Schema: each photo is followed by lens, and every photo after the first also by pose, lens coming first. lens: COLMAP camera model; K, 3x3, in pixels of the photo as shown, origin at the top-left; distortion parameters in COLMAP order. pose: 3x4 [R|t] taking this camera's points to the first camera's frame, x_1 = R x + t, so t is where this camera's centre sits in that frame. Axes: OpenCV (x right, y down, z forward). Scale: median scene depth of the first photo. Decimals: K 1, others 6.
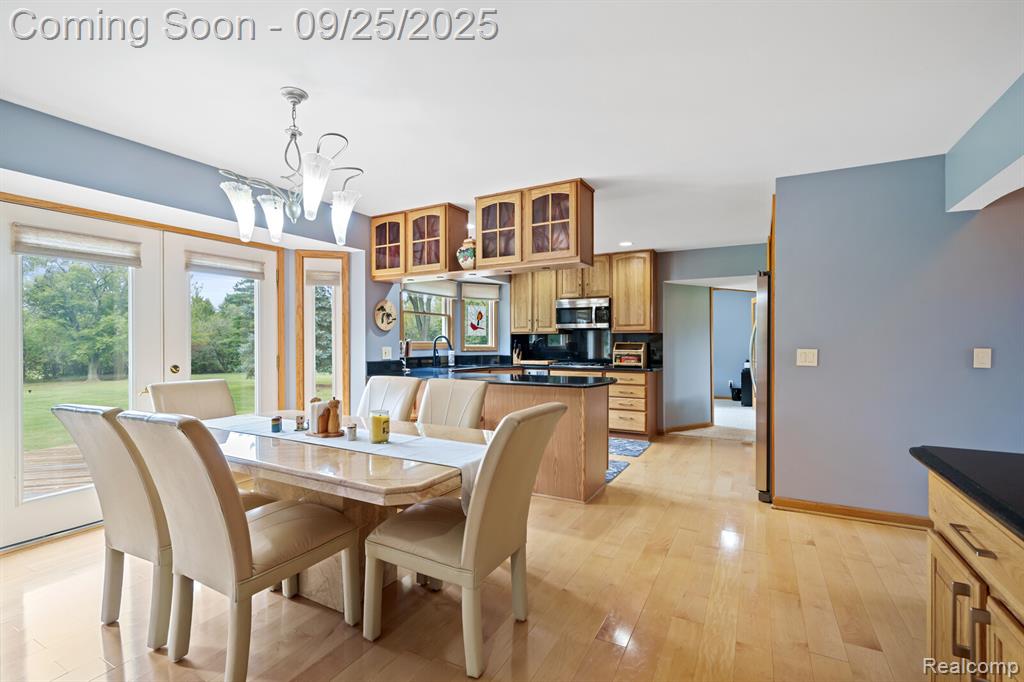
lens RADIAL K [[462.6, 0, 508.2], [0, 462.6, 343.1], [0, 0, 1]] dist [0.001859, 0.000382]
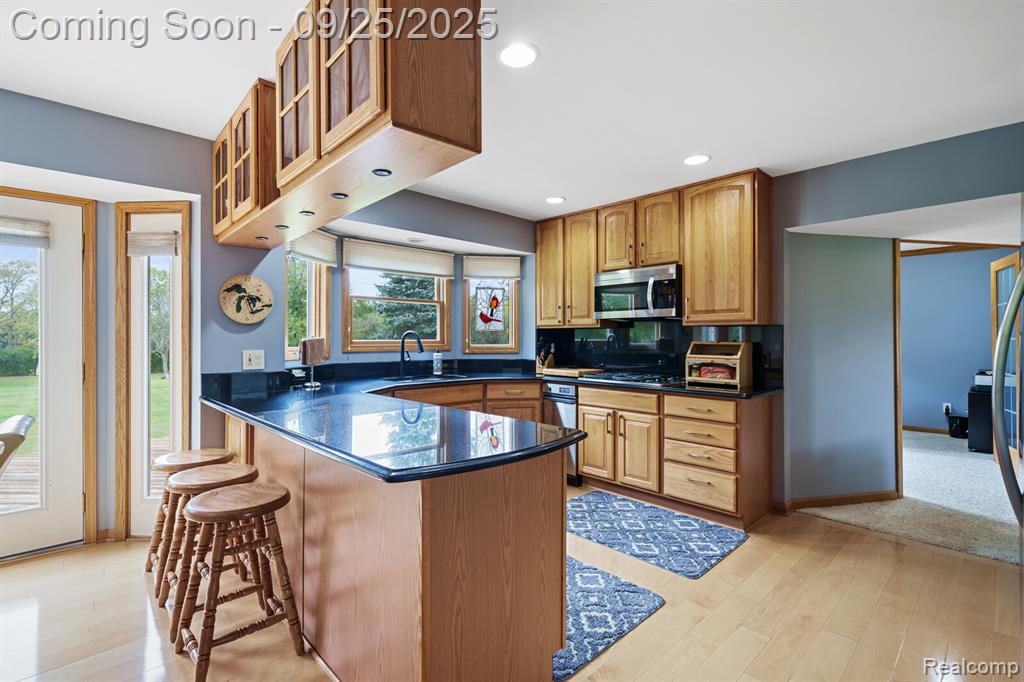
lens RADIAL K [[467.8, 0, 504.0], [0, 467.8, 337.7], [0, 0, 1]] dist [0.000288, 0.000107]
pose [[0.949902, 0.000195, -0.312546, 0.194996], [-0.000456, 1.000000, -0.000761, -0.005986], [0.312546, 0.000866, 0.949902, 0.379026]]
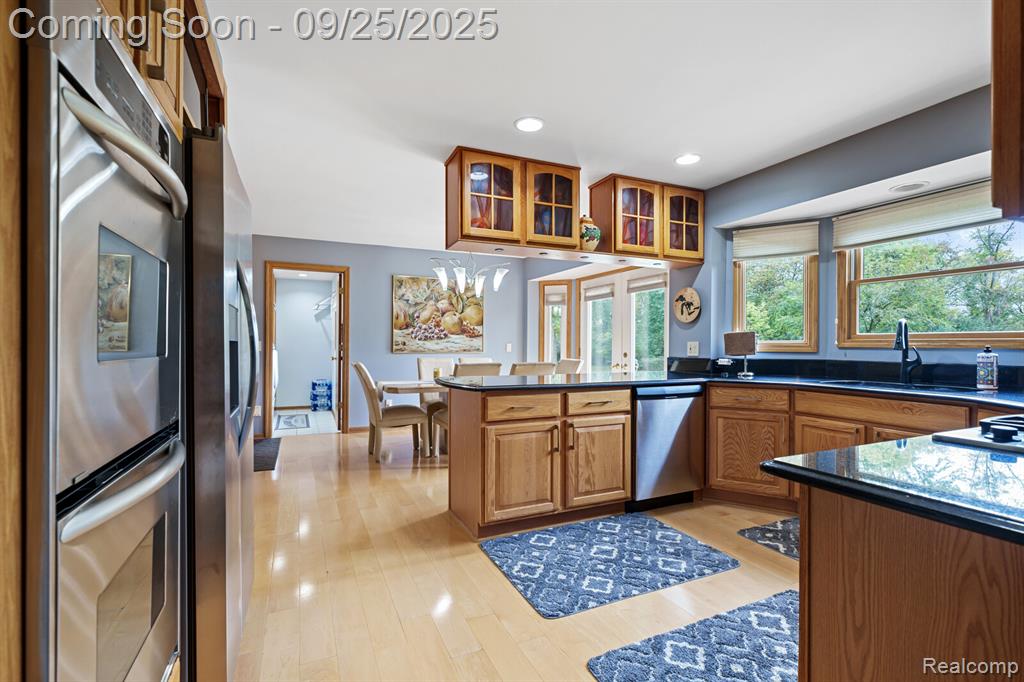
lens RADIAL K [[462.6, 0, 508.2], [0, 462.6, 343.1], [0, 0, 1]] dist [0.001859, 0.000382]
pose [[-0.599215, -0.003169, -0.800582, 0.470682], [-0.003000, 0.999994, -0.001713, 0.010209], [0.800582, 0.001376, -0.599221, 0.932894]]
